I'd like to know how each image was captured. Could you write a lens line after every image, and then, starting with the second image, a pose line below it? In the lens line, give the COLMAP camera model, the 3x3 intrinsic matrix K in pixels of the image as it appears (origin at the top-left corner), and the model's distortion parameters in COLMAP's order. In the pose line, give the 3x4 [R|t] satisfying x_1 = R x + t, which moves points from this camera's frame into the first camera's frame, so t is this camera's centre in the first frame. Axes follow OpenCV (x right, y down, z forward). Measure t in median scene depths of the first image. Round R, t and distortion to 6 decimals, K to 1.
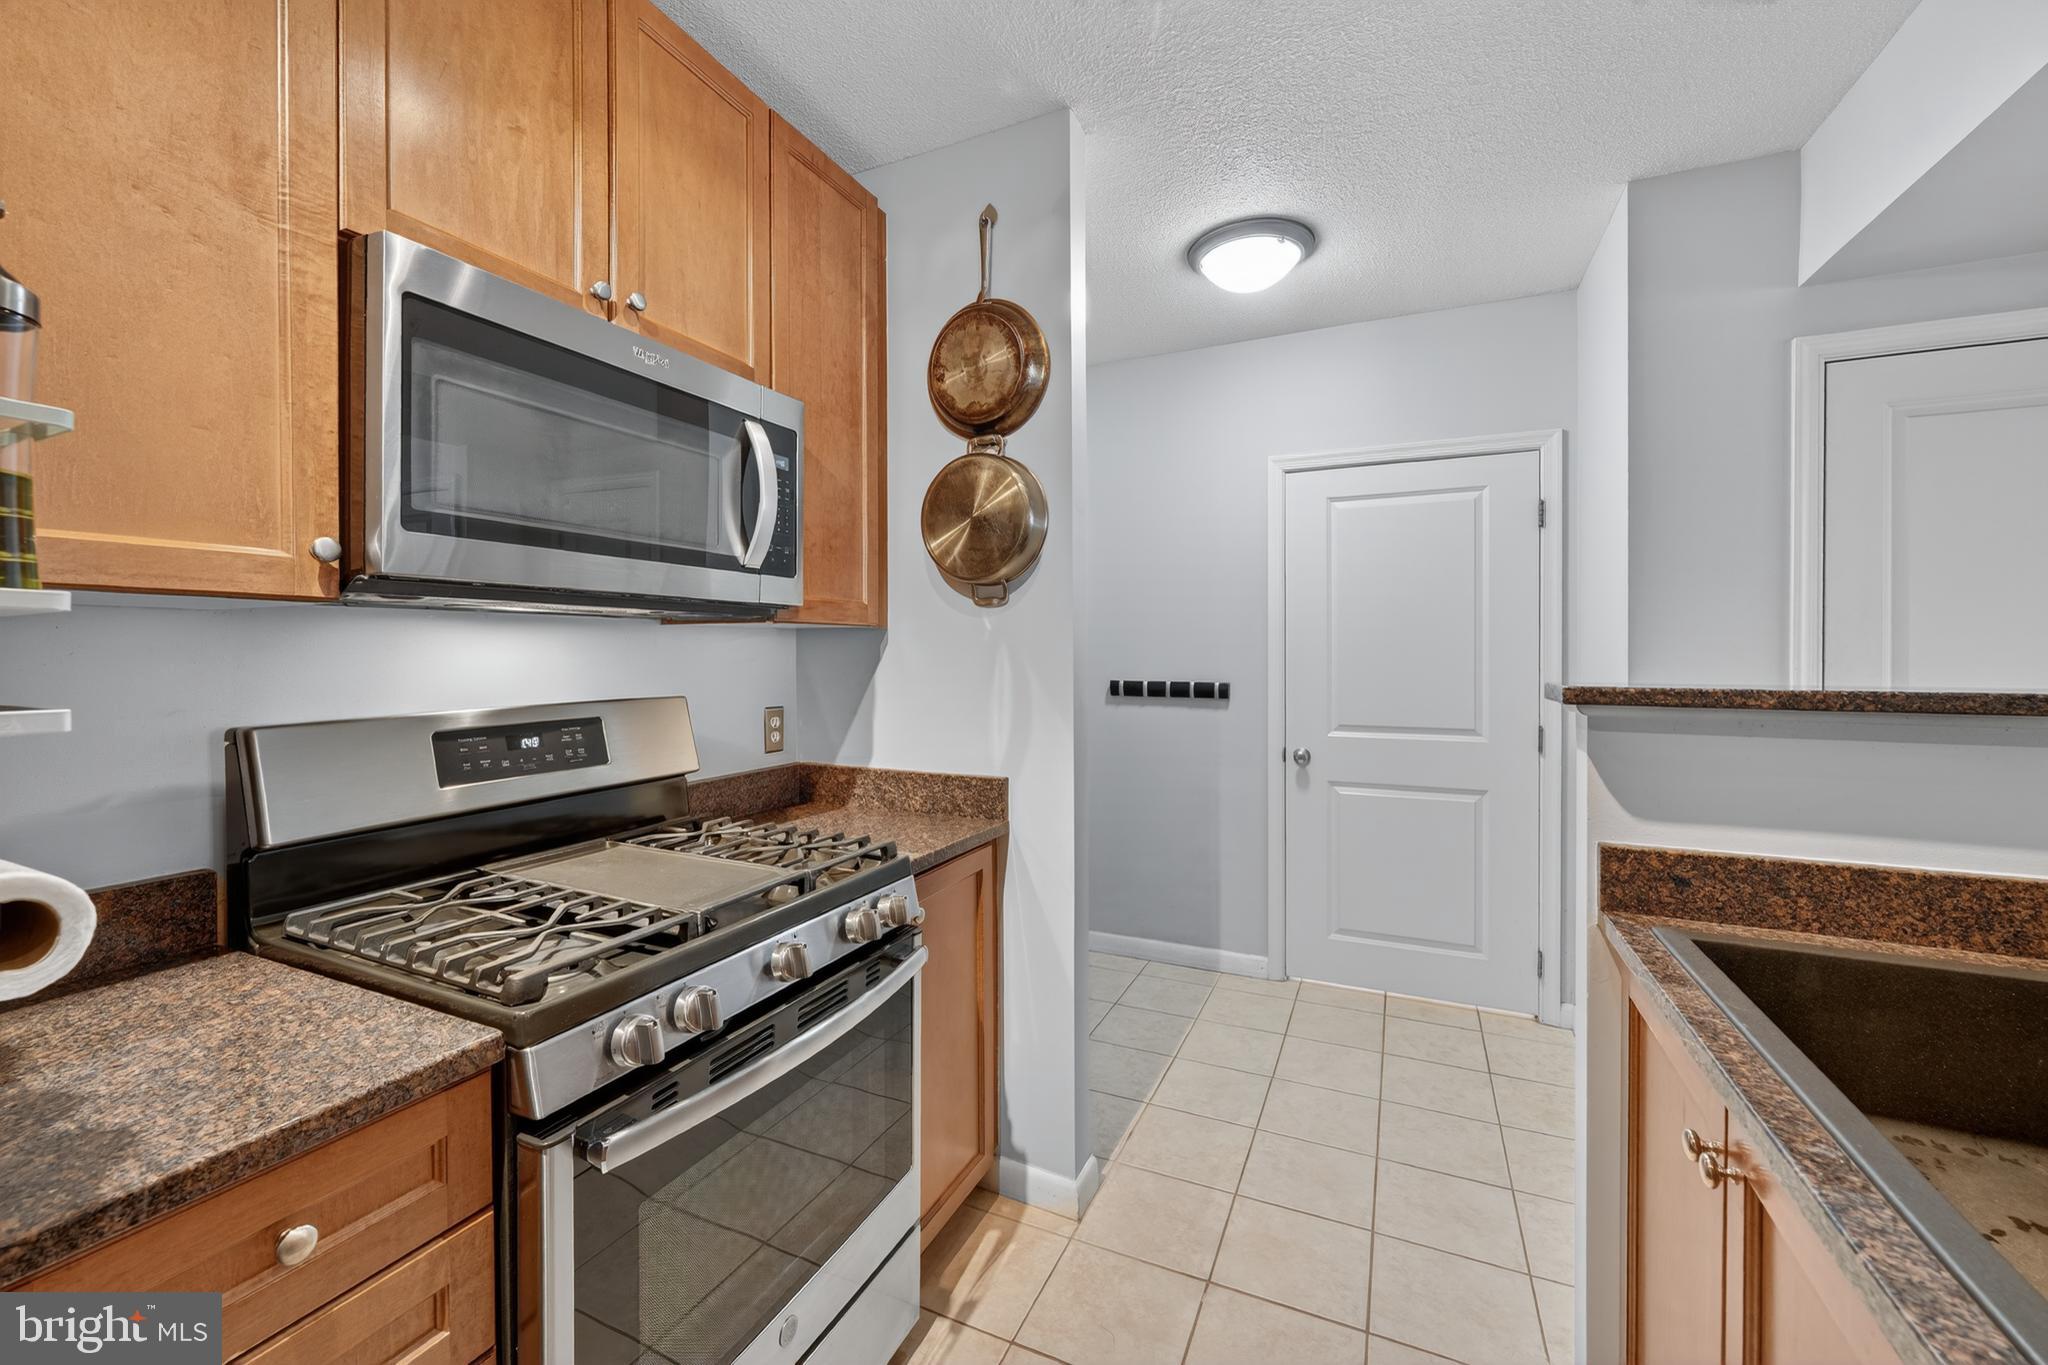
lens RADIAL K [[822.9, 0, 1020.3], [0, 822.9, 660.0], [0, 0, 1]] dist [-0.007687, 0.000343]
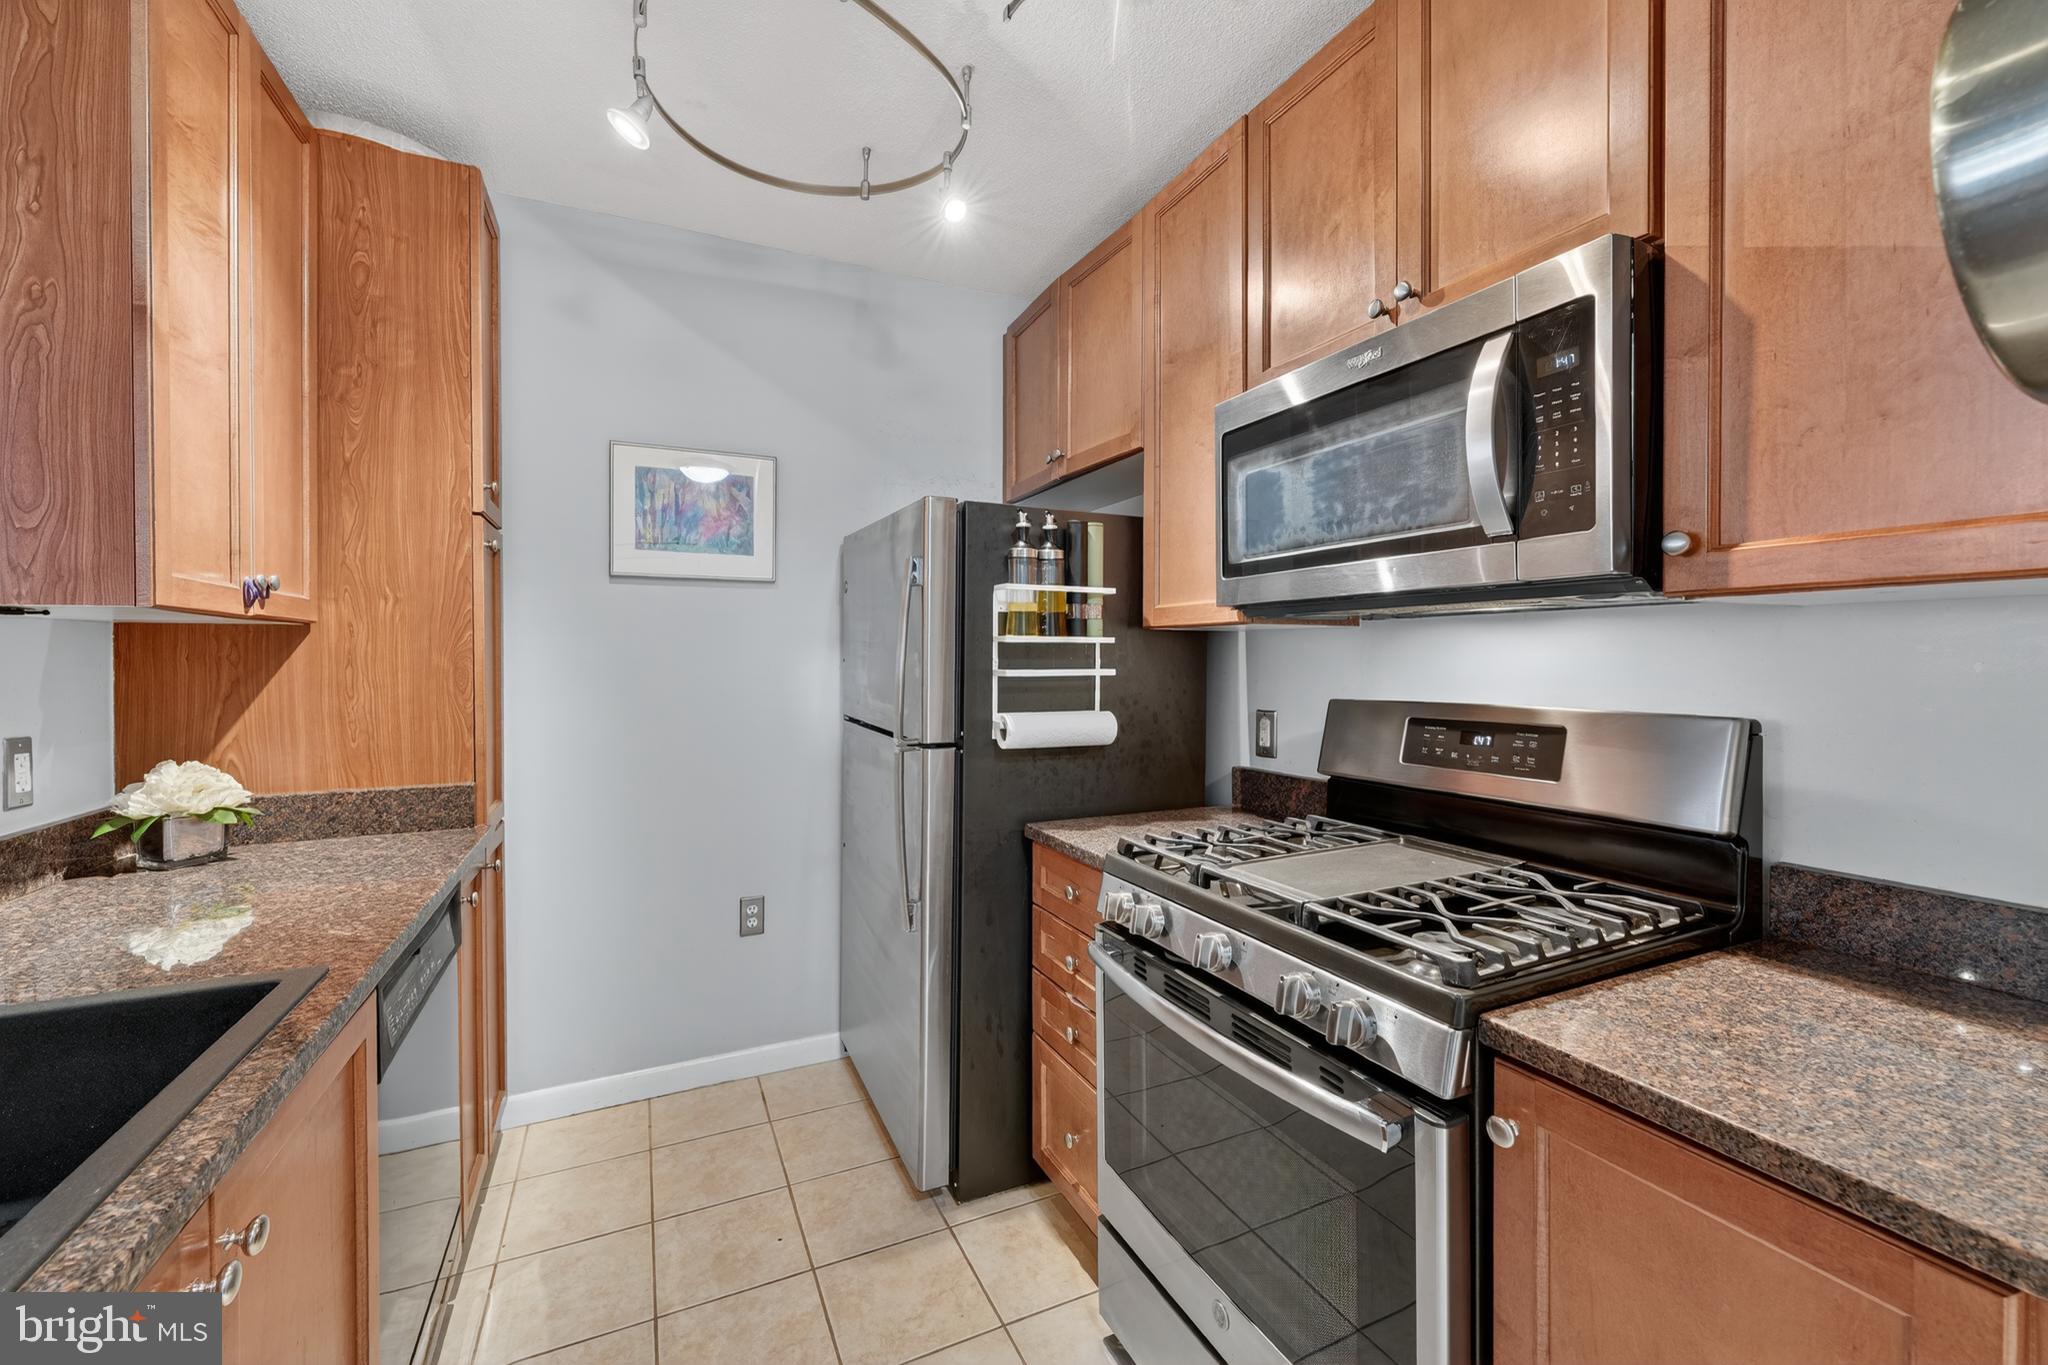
lens RADIAL K [[822.9, 0, 1020.3], [0, 822.9, 660.0], [0, 0, 1]] dist [-0.007687, 0.000343]
pose [[-0.633328, 0.004840, -0.773868, 0.566275], [-0.004459, 0.999941, 0.009903, -0.006758], [0.773870, 0.009722, -0.633270, 1.239813]]
